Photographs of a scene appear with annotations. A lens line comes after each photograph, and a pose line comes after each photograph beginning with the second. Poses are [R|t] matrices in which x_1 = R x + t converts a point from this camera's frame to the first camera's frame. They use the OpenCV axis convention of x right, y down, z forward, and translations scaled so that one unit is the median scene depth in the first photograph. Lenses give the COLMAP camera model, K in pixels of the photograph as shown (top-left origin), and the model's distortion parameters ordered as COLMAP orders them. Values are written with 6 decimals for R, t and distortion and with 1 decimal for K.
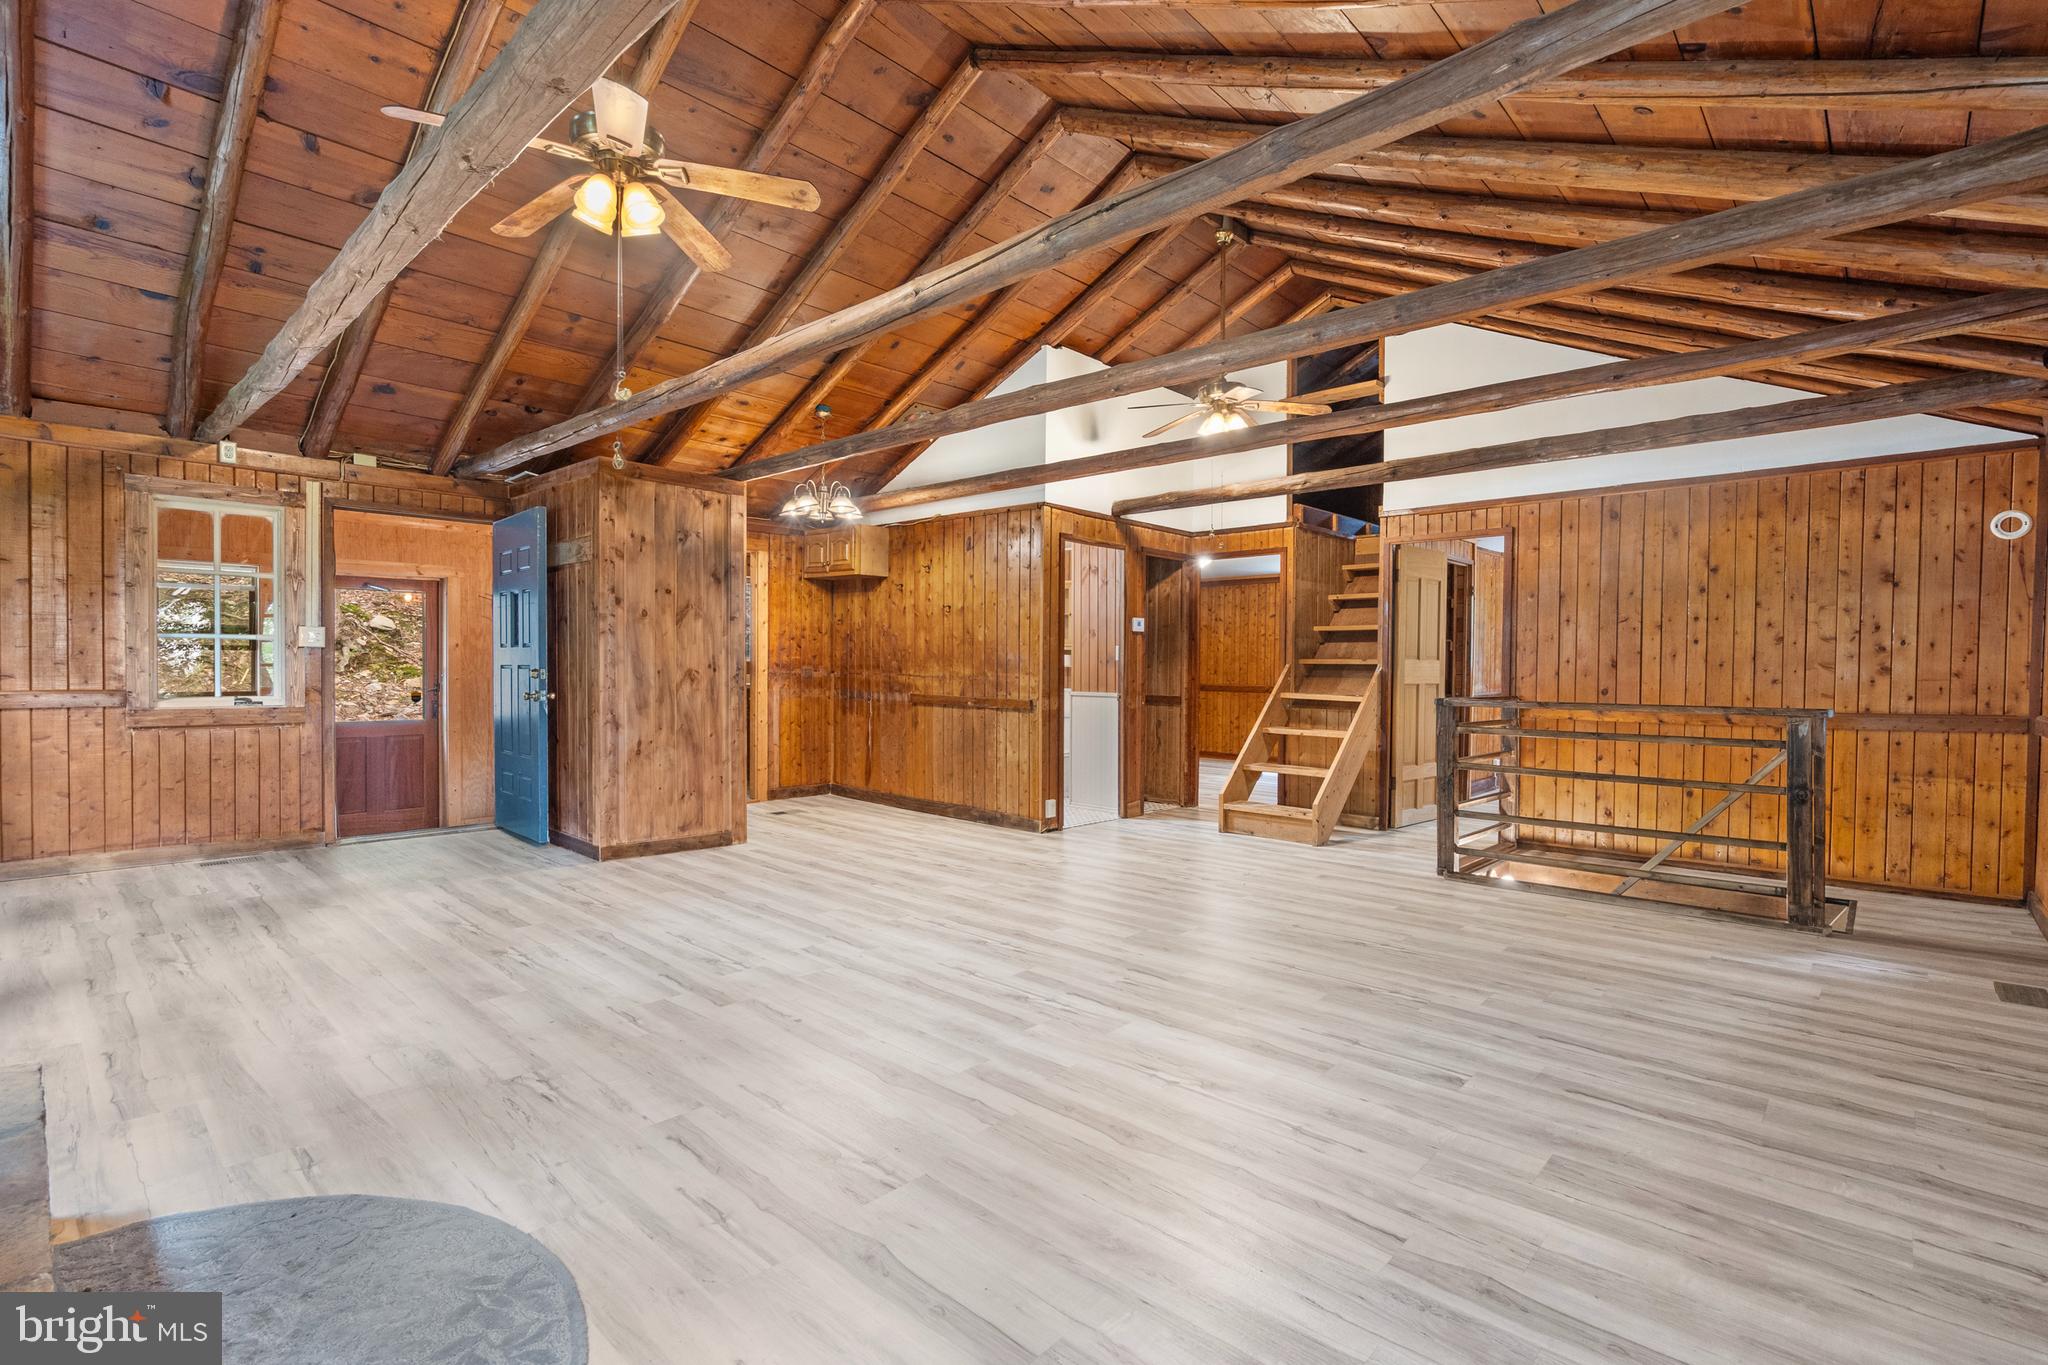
lens RADIAL K [[955.8, 0, 1030.7], [0, 955.8, 670.3], [0, 0, 1]] dist [-0.007218, -0.000002]
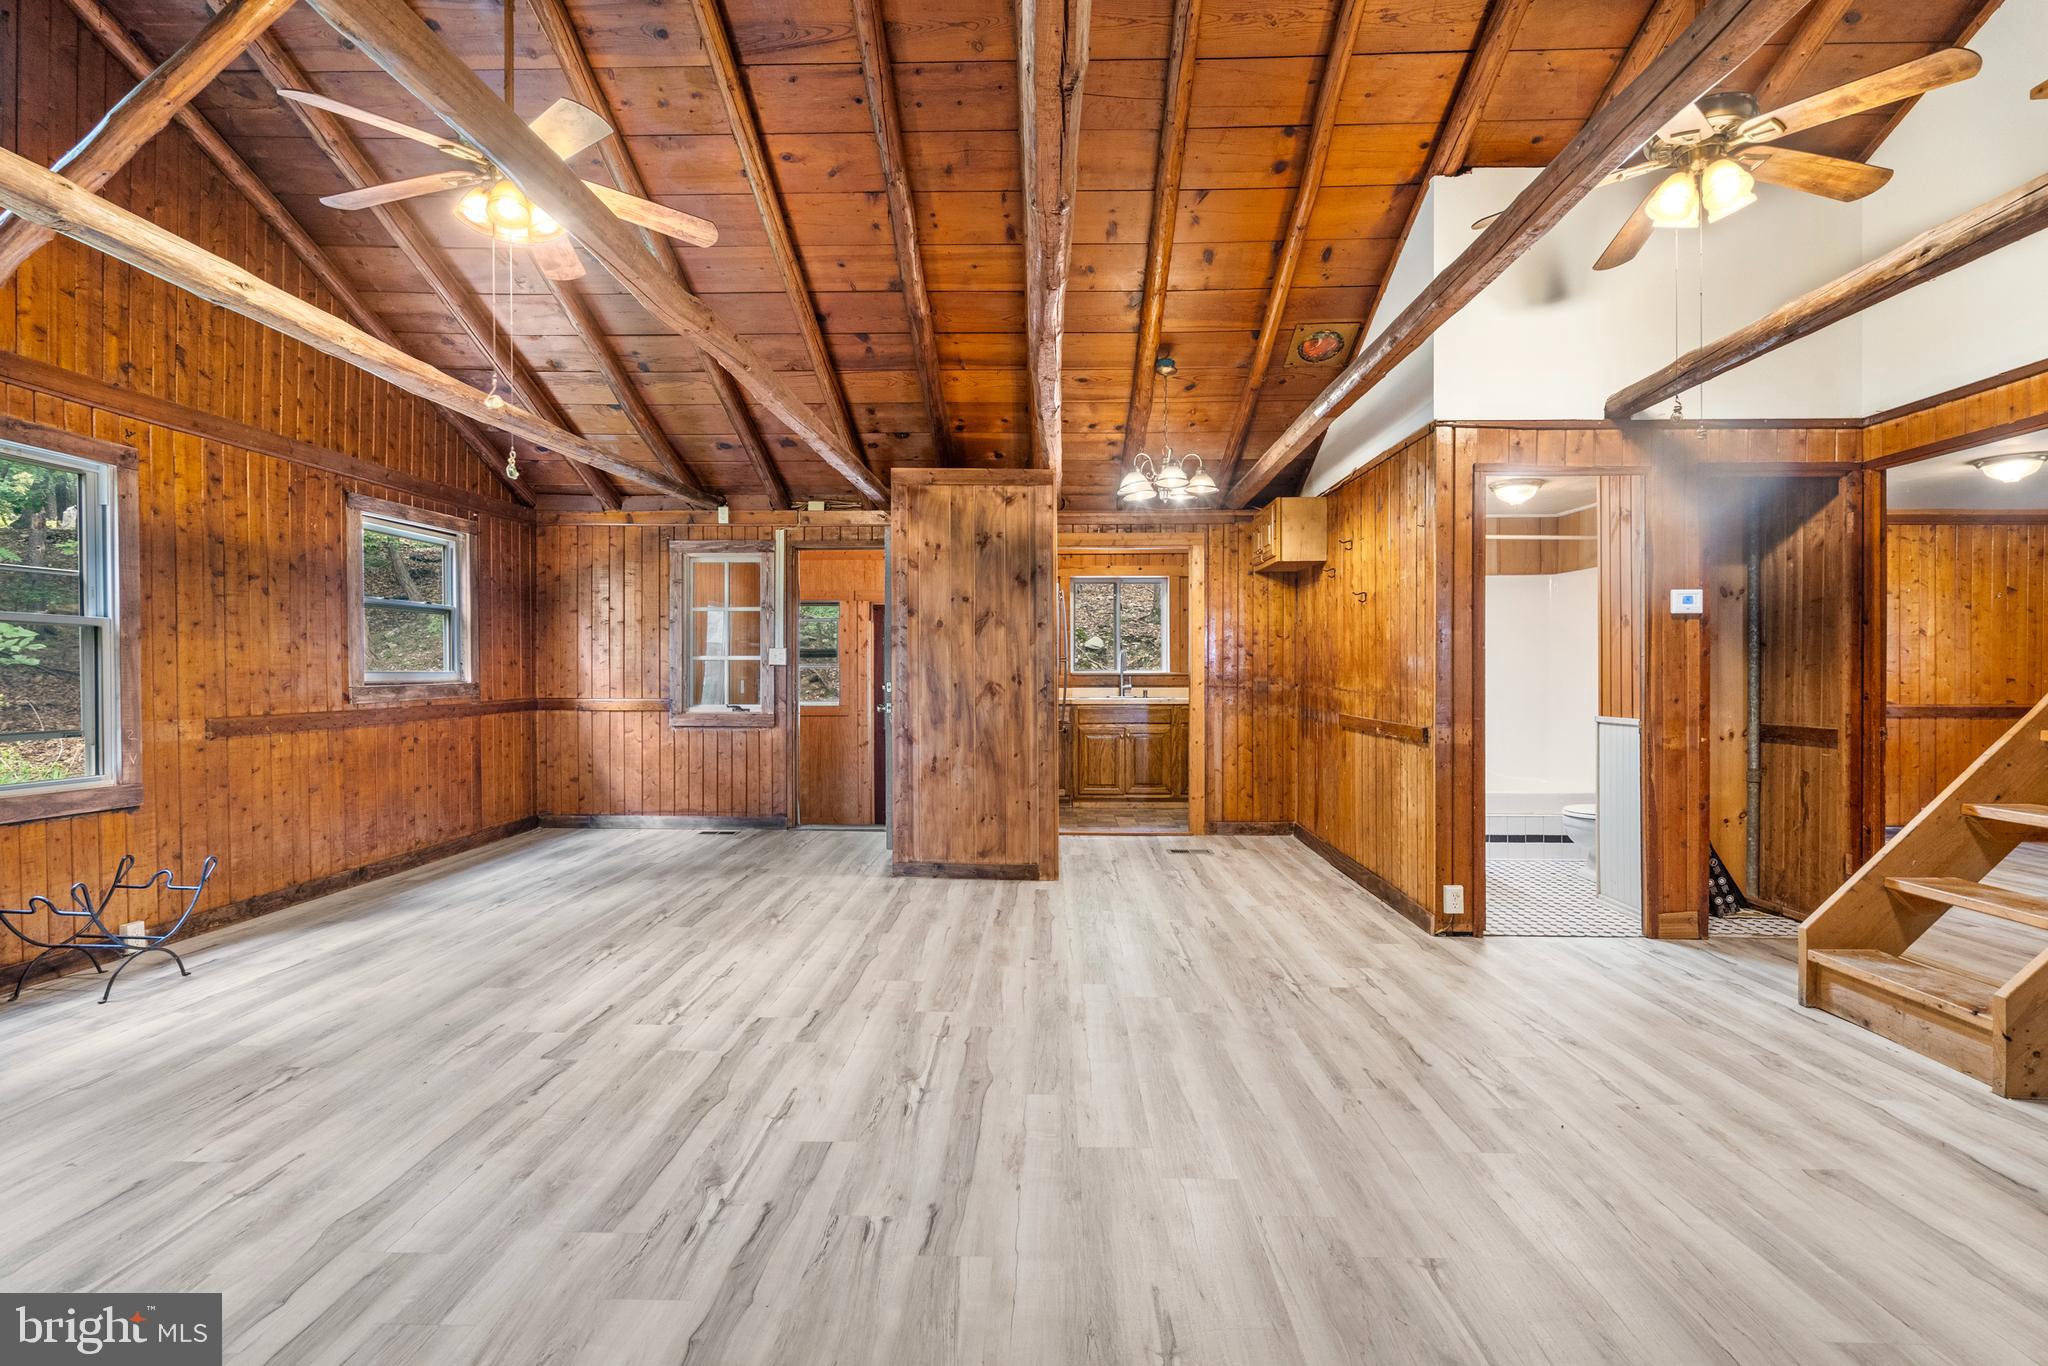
lens RADIAL K [[955.8, 0, 1025.3], [0, 955.8, 675.4], [0, 0, 1]] dist [-0.007218, -0.000002]
pose [[0.650931, -0.008055, -0.759094, 0.387956], [0.001841, 0.999958, -0.009032, 0.000879], [0.759135, 0.004482, 0.650918, 0.451371]]
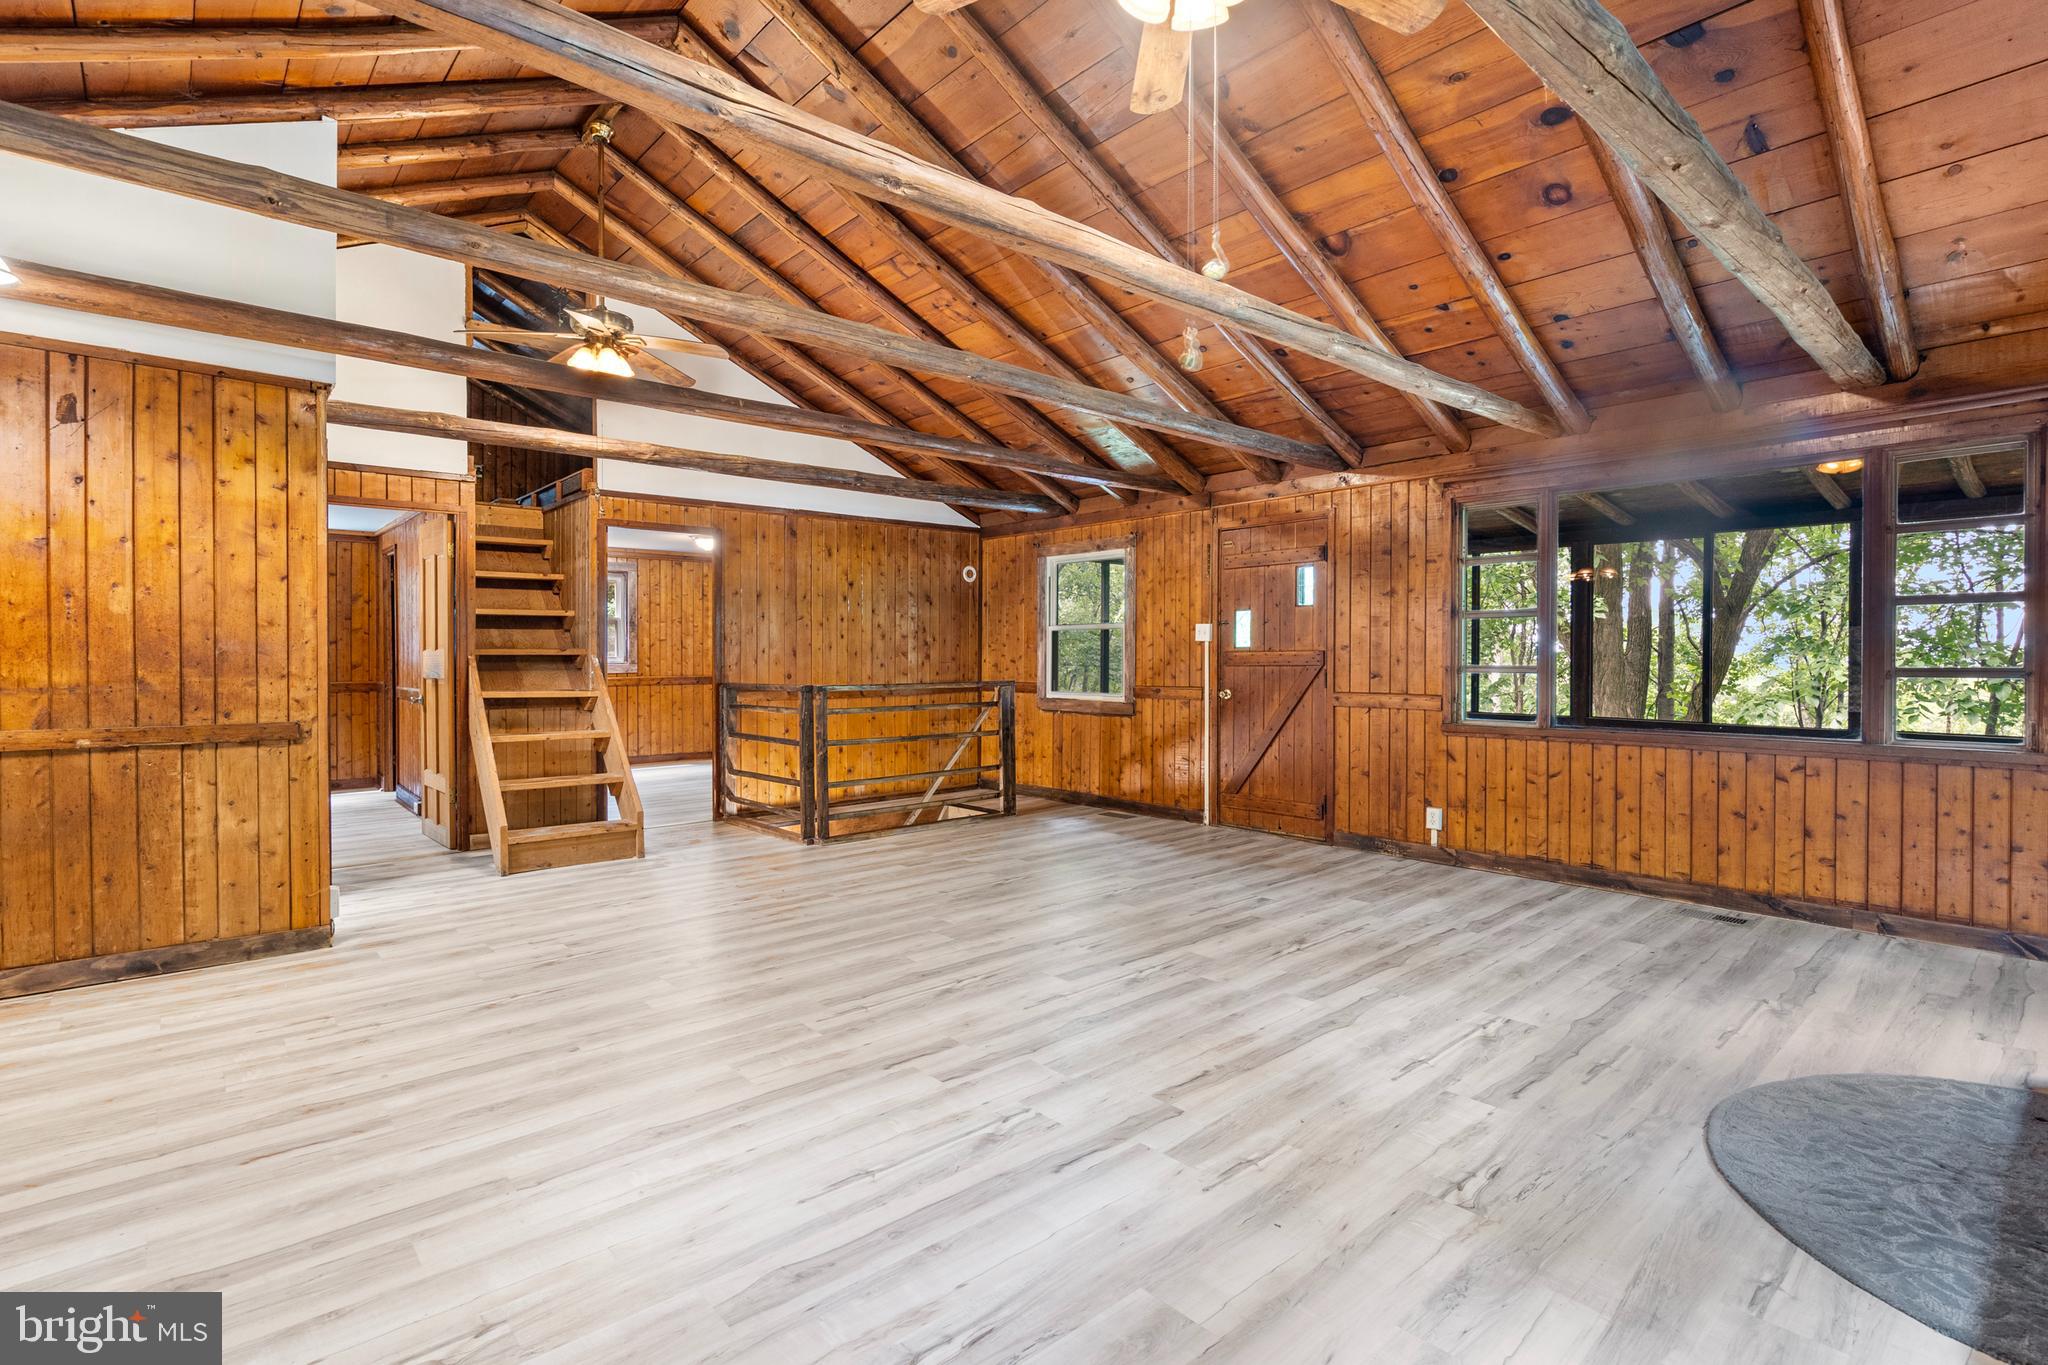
lens RADIAL K [[955.8, 0, 1047.7], [0, 955.8, 662.6], [0, 0, 1]] dist [-0.007218, -0.000002]
pose [[0.086696, -0.015293, 0.996117, -0.646648], [0.006529, 0.999869, 0.014783, -0.012085], [-0.996213, 0.005222, 0.086784, 0.616708]]
